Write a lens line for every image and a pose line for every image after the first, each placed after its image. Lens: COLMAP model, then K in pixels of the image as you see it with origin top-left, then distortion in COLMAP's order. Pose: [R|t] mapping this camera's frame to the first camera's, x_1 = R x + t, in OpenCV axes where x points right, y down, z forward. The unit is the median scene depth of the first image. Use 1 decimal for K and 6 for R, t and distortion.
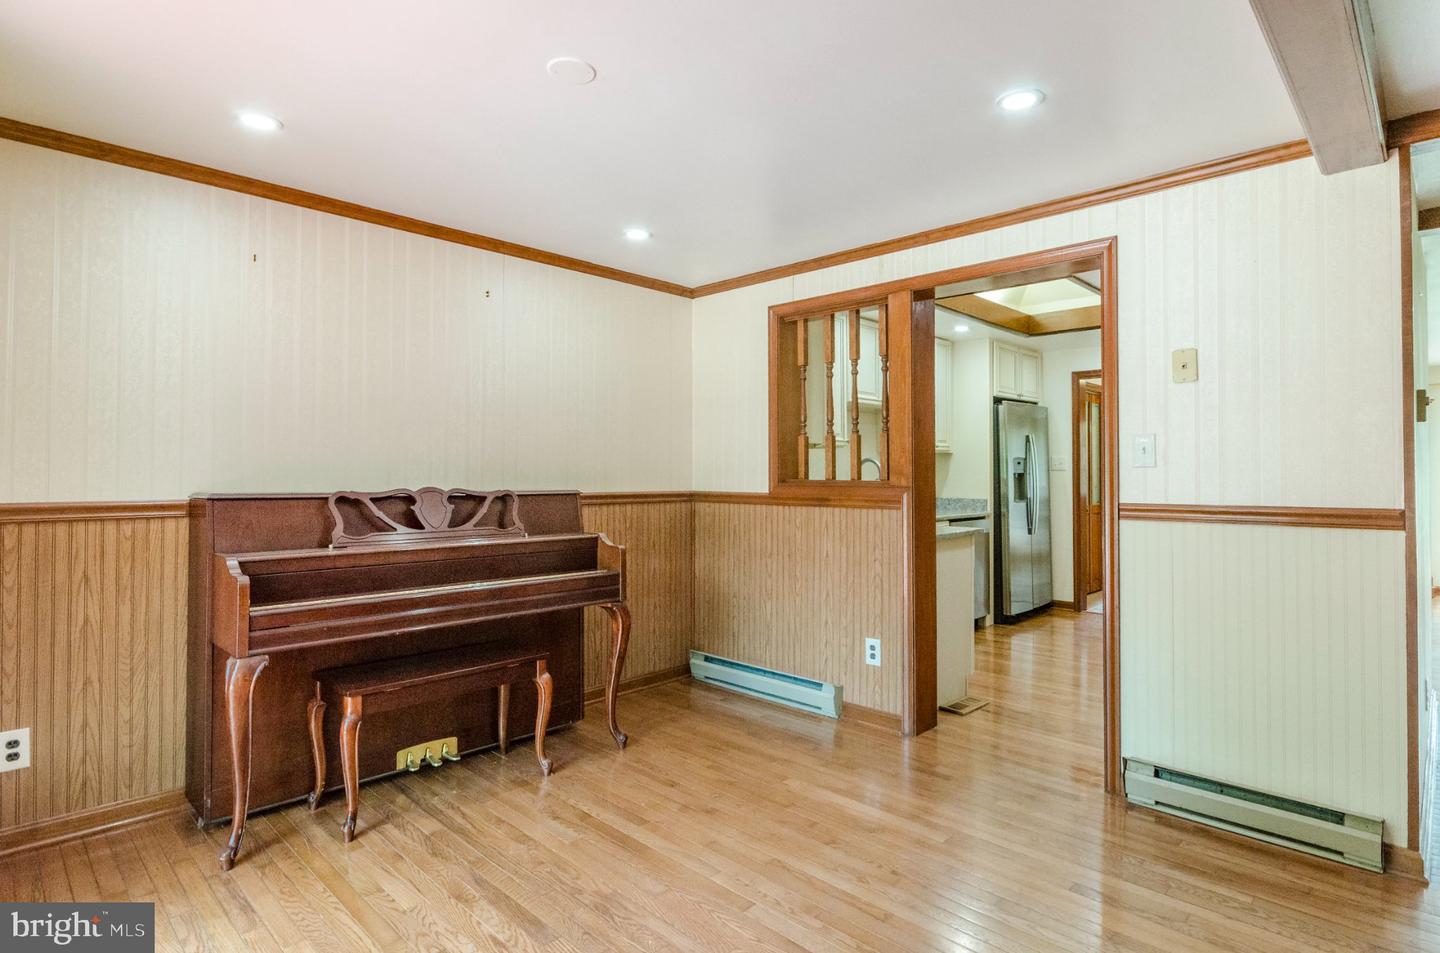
lens RADIAL K [[747.6, 0, 720.0], [0, 747.6, 476.5], [0, 0, 1]] dist [-0.000882, -0.001195]
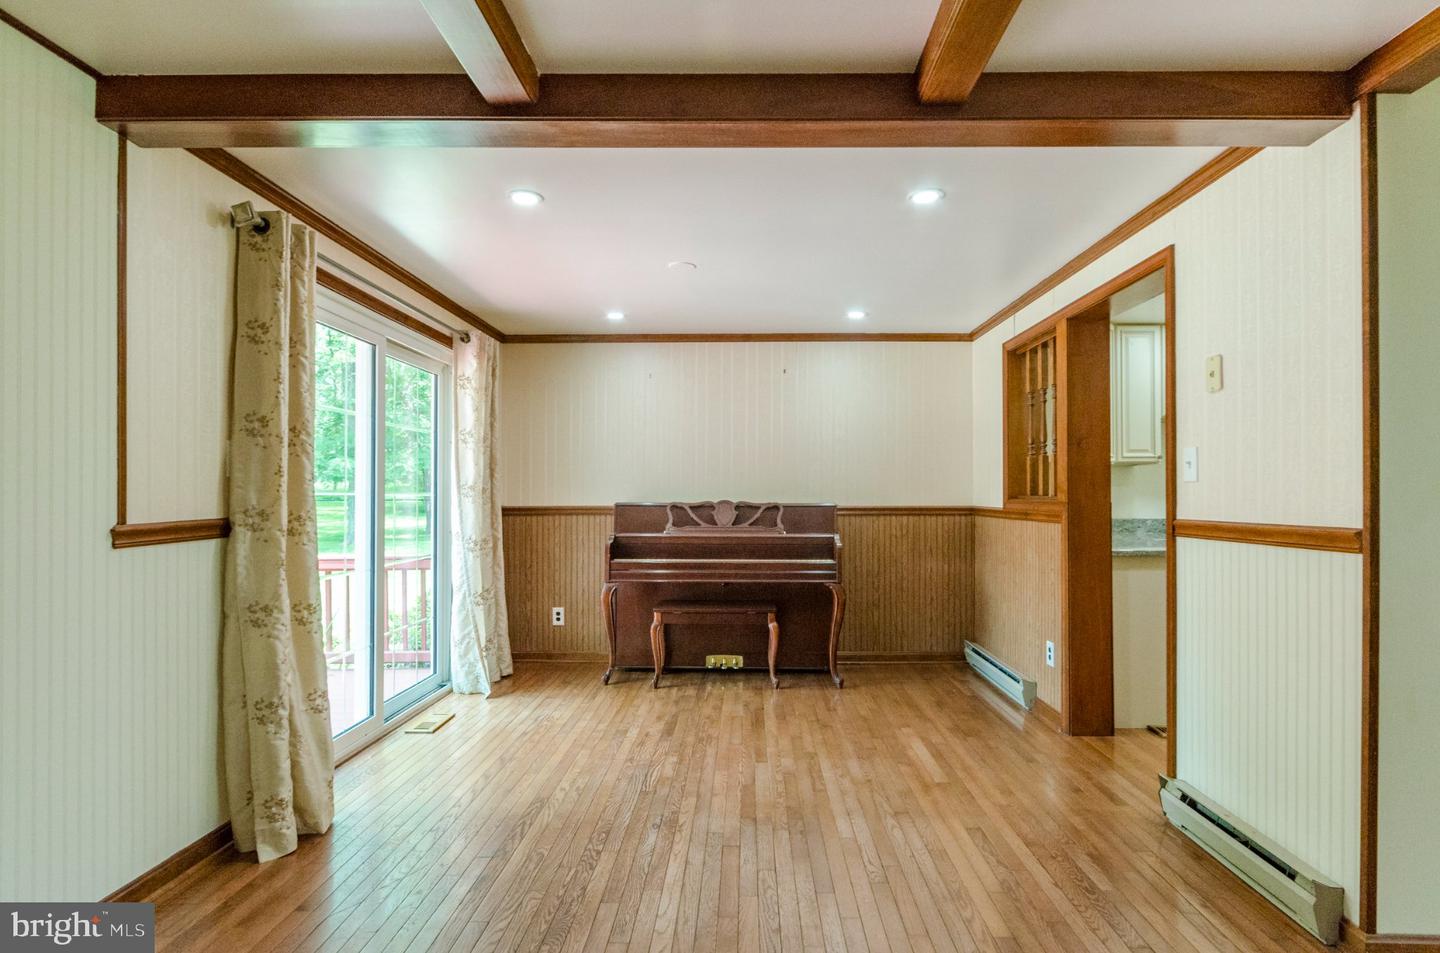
lens RADIAL K [[714.5, 0, 721.1], [0, 714.5, 493.5], [0, 0, 1]] dist [0.000918, -0.000245]
pose [[0.675157, -0.001238, -0.737673, 0.780850], [0.000332, 0.999999, -0.001374, 0.001778], [0.737674, 0.000683, 0.675157, -0.070257]]
